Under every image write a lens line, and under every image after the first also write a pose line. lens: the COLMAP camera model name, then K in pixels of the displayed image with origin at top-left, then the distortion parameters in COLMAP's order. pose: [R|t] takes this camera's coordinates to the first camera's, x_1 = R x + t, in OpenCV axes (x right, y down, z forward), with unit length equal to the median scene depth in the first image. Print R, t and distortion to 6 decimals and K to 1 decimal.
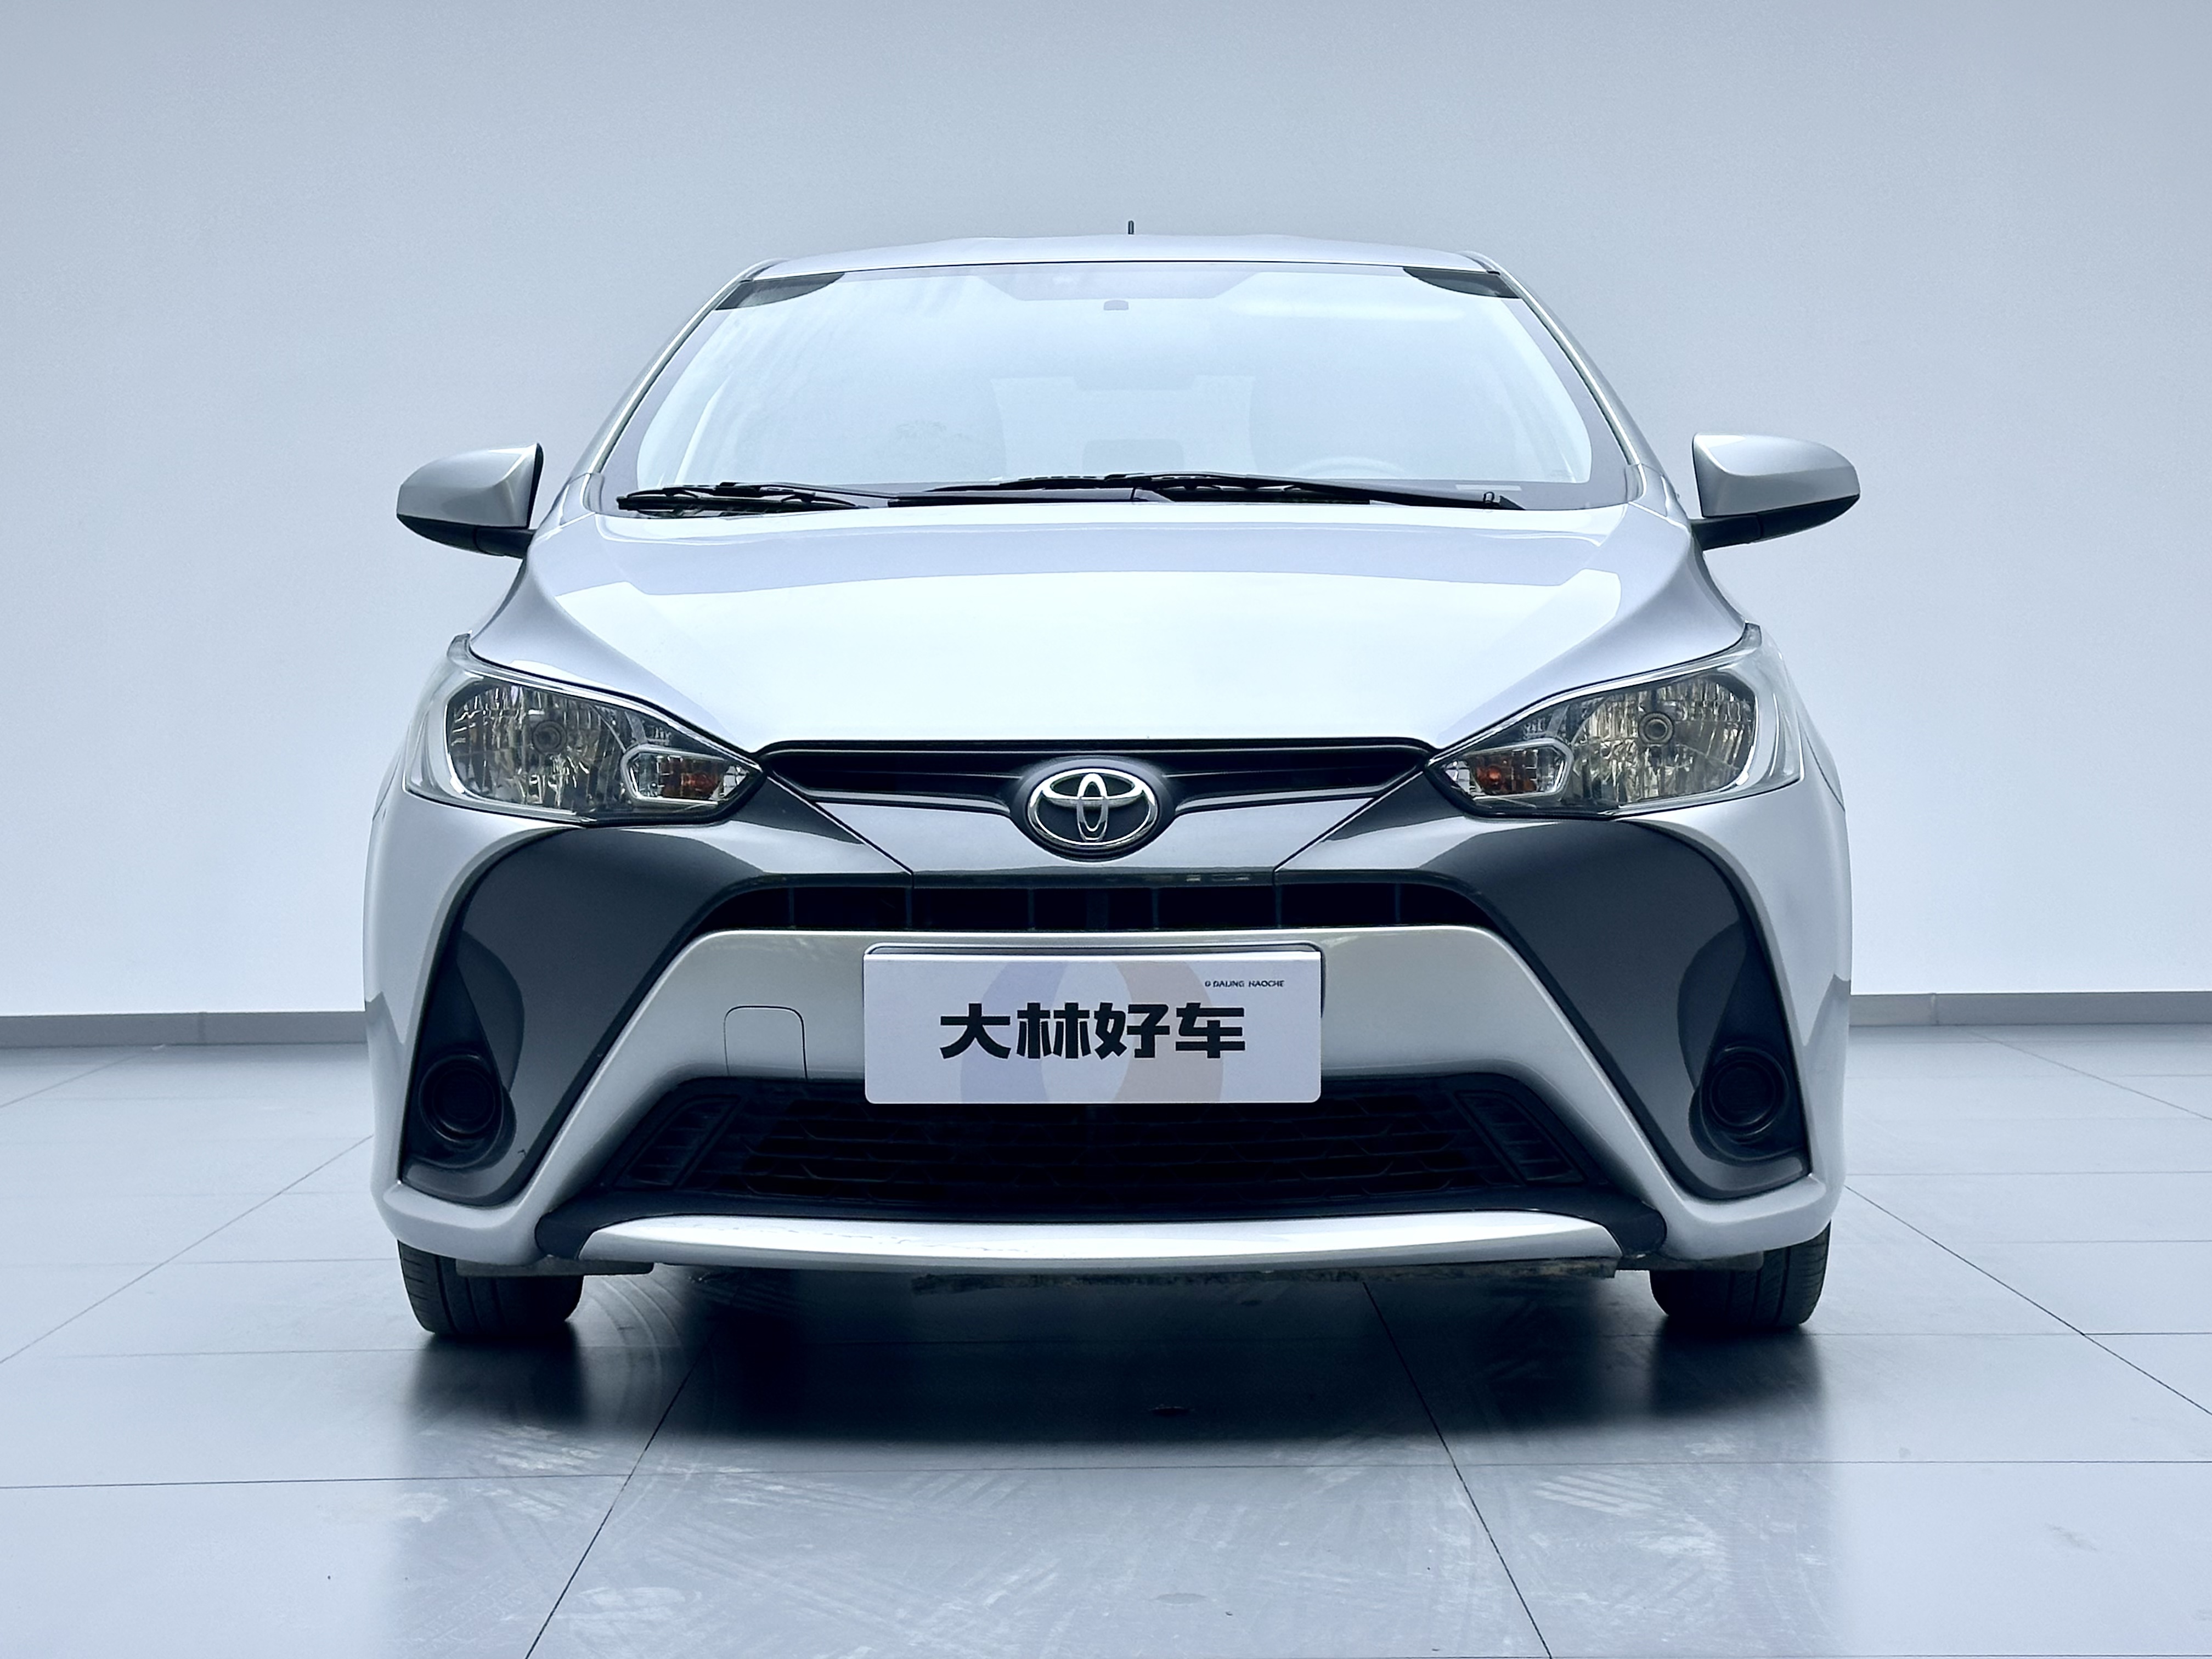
lens RADIAL K [[4026.9, 0, 1106.0], [0, 4026.9, 829.5], [0, 0, 1]] dist [0.081074, 0.200387]
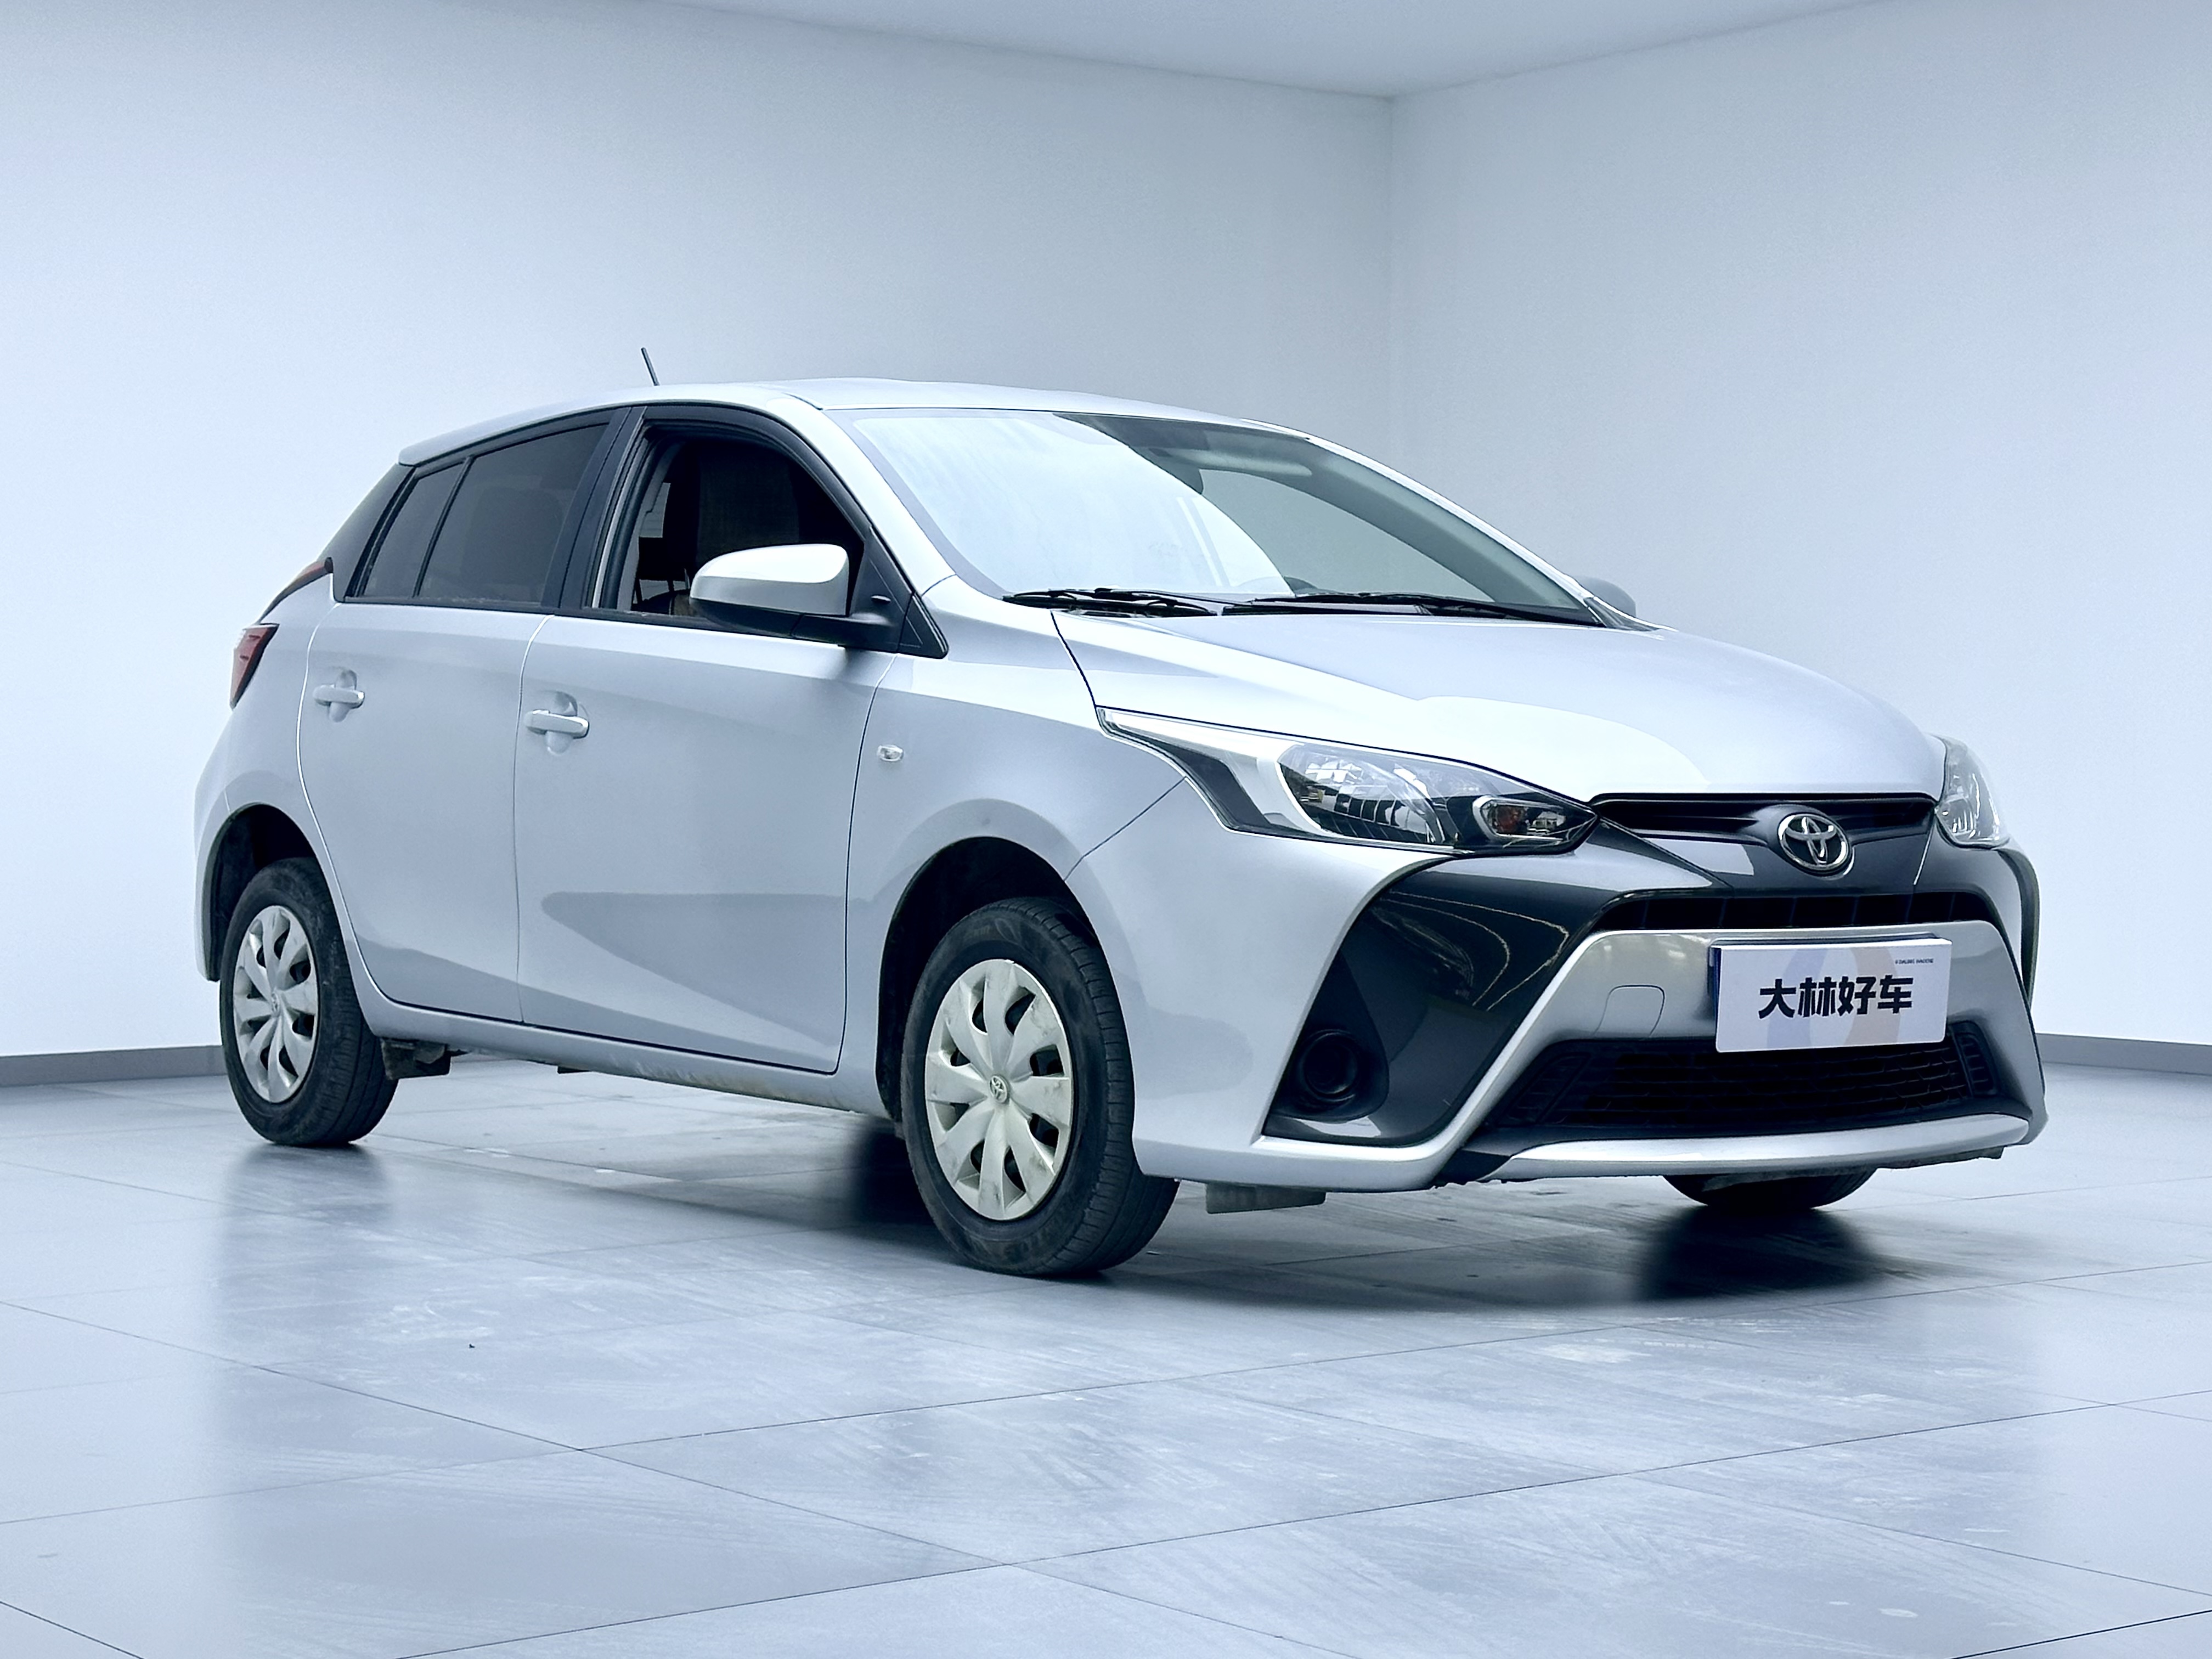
lens RADIAL K [[4026.9, 0, 1106.0], [0, 4026.9, 829.5], [0, 0, 1]] dist [0.081074, 0.200387]
pose [[0.818389, -0.001477, 0.574663, -1.036148], [0.011080, 0.999851, -0.013210, 0.006716], [-0.574558, 0.017178, 0.818284, -0.027059]]
